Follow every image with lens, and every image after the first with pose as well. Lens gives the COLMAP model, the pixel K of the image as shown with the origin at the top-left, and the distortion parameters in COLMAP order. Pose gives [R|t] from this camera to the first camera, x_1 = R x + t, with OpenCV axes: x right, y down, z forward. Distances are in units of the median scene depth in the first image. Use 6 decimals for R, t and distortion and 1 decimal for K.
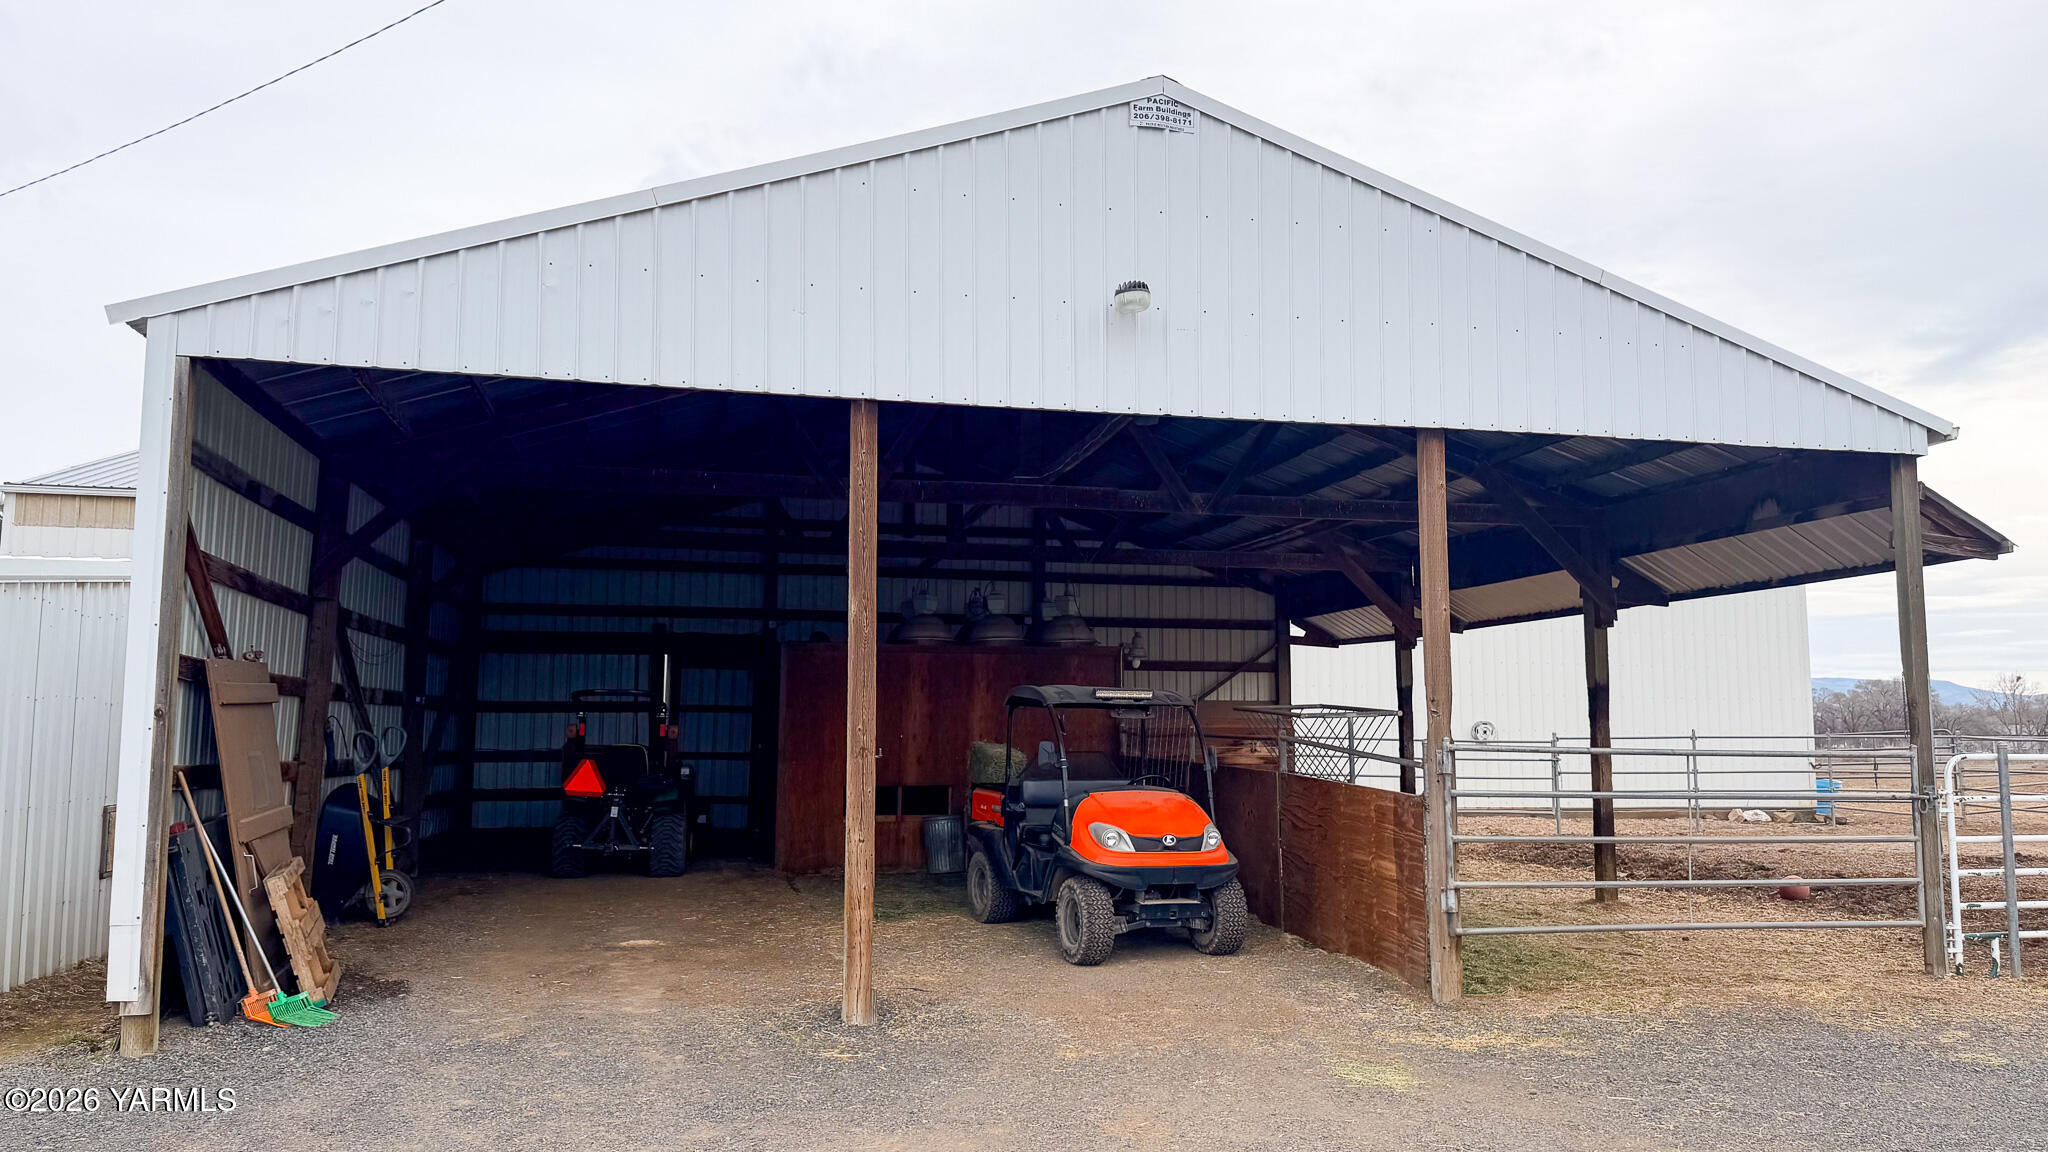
lens RADIAL K [[1514.3, 0, 943.5], [0, 1514.3, 576.9], [0, 0, 1]] dist [0.180746, -0.252904]
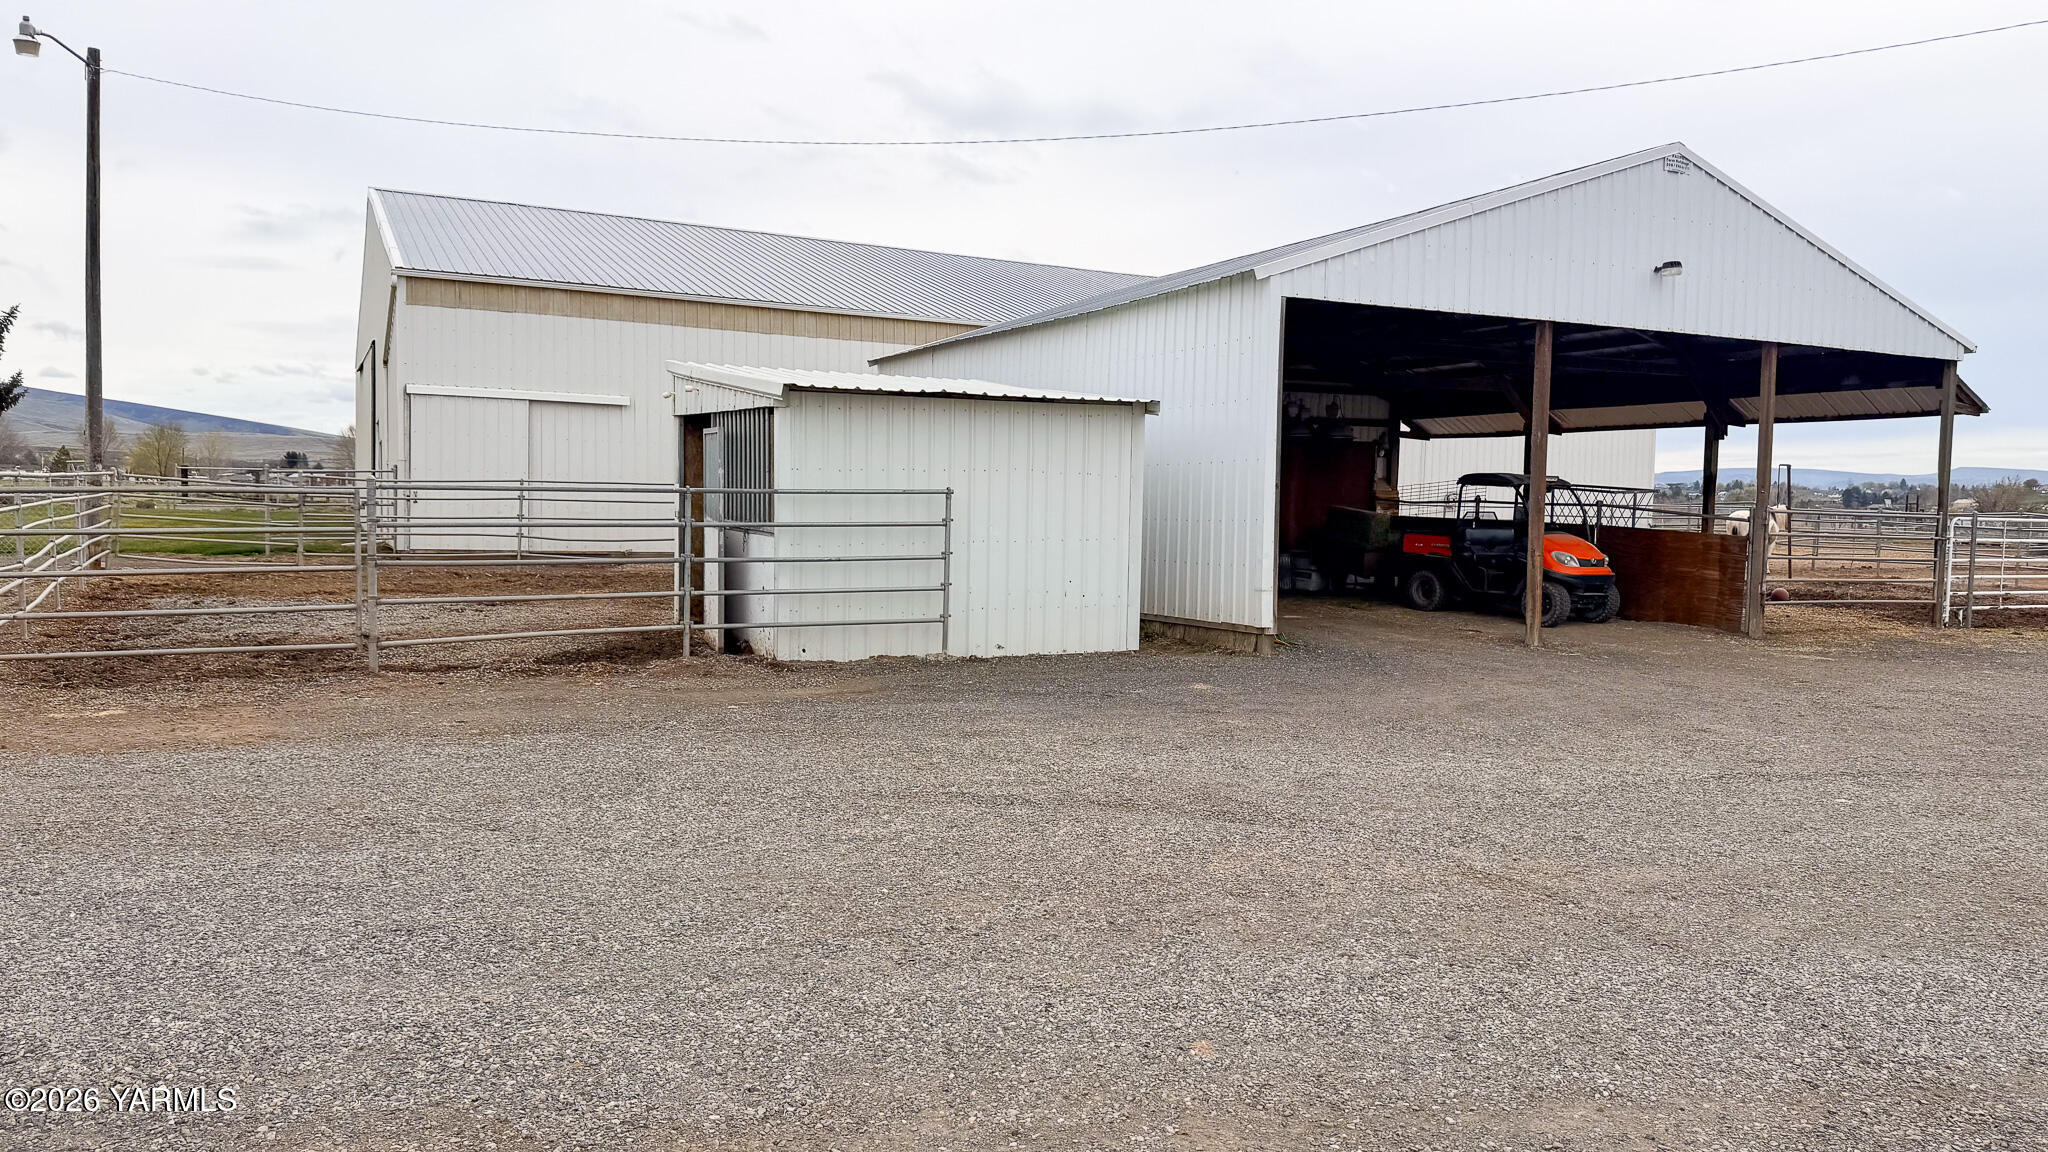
lens RADIAL K [[1461.1, 0, 1024.0], [0, 1461.1, 576.0], [0, 0, 1]] dist [0.038042, -0.000089]
pose [[0.970579, 0.004516, 0.240743, -0.932084], [-0.042837, 0.987113, 0.154185, -0.050141], [-0.236944, -0.159961, 0.958264, -0.516871]]
